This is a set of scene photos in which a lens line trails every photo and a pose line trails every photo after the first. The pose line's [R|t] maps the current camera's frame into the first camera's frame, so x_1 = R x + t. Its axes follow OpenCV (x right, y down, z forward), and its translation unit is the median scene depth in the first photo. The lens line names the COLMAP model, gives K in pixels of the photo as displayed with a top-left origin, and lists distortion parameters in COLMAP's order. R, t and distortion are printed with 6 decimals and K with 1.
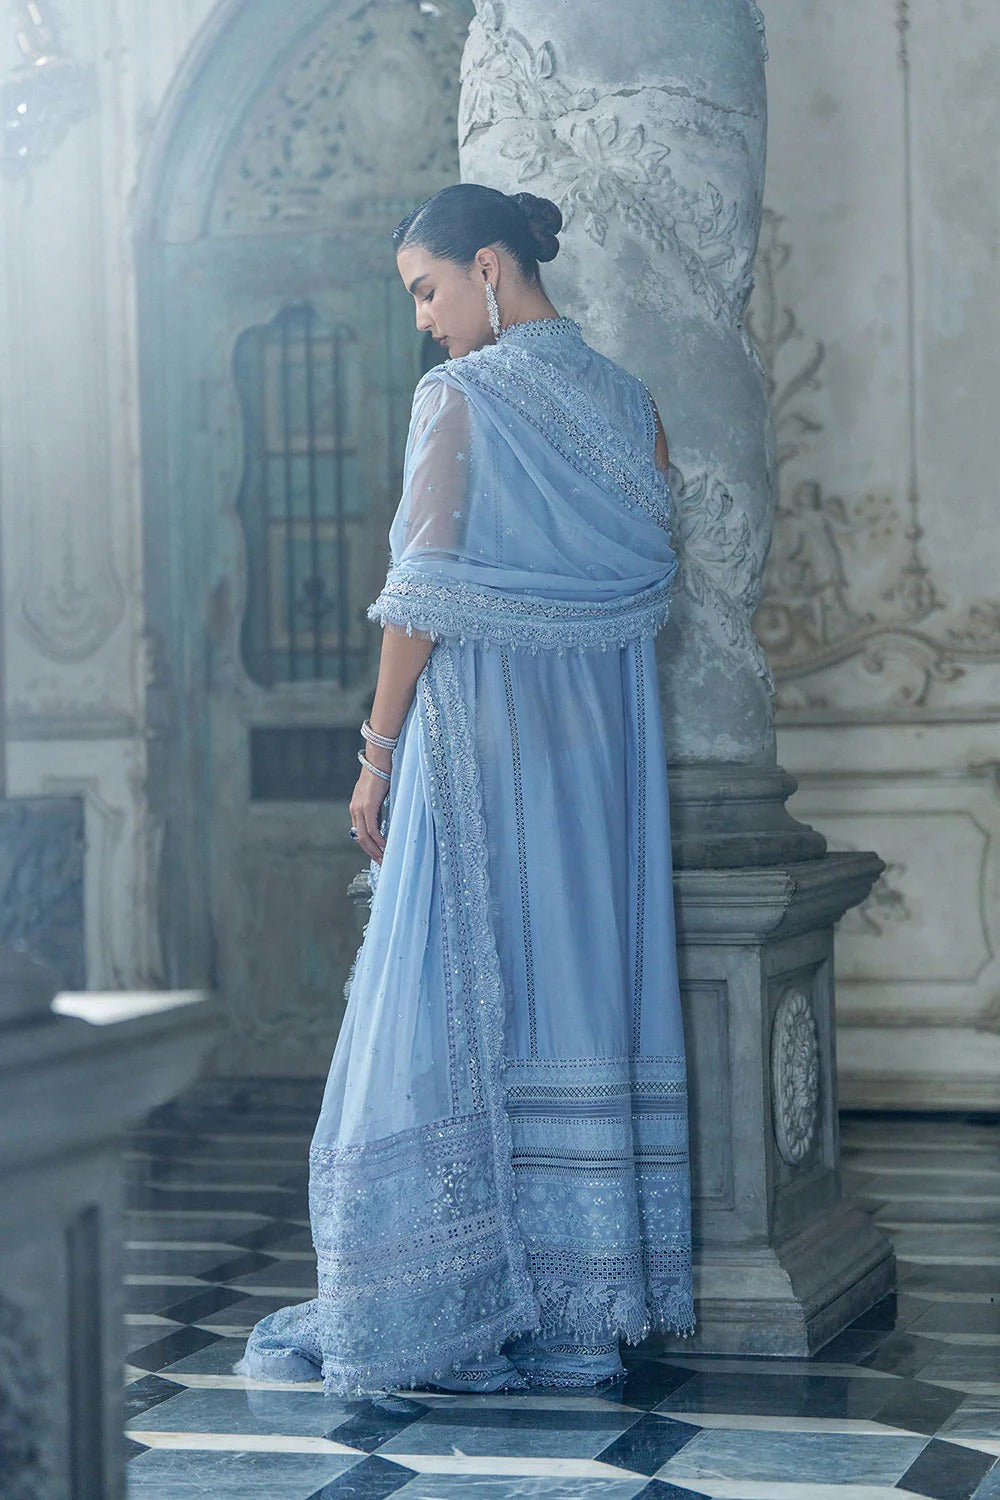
lens RADIAL K [[3642.2, 0, 500.0], [0, 3642.2, 750.0], [0, 0, 1]] dist [0.259075, -0.002833]
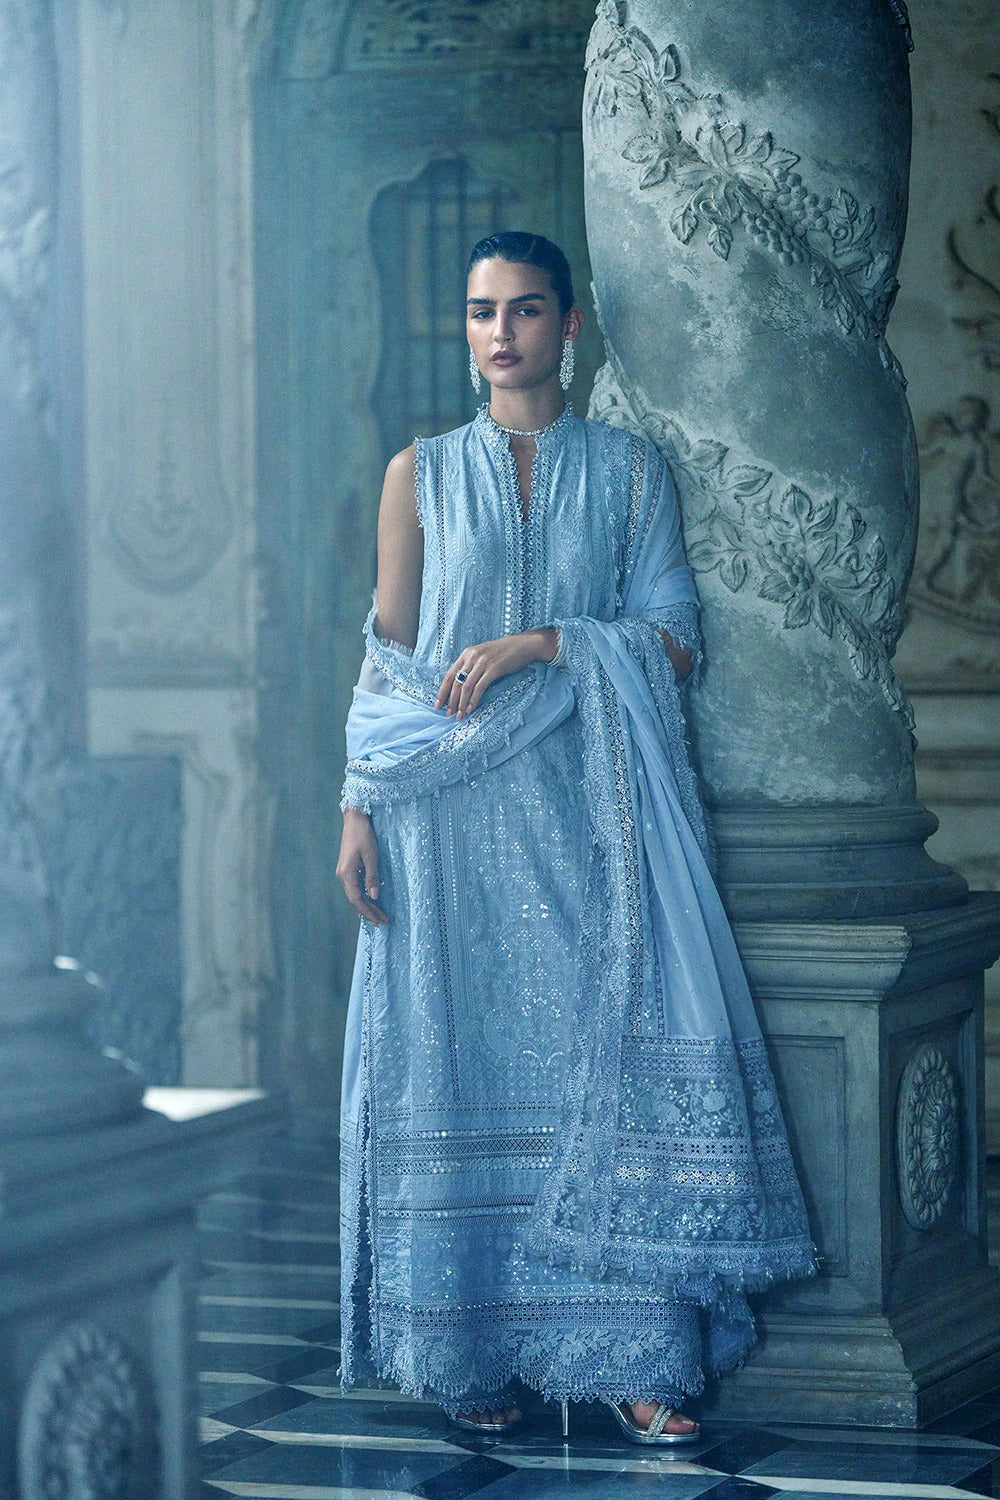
lens RADIAL K [[6403.4, 0, 499.5], [0, 6403.4, 705.3], [0, 0, 1]] dist [0.038628, -0.684927]
pose [[0.997704, 0.014547, -0.066146, 0.079116], [-0.012014, 0.999185, 0.038529, -0.084017], [0.066653, -0.037646, 0.997066, -0.646566]]
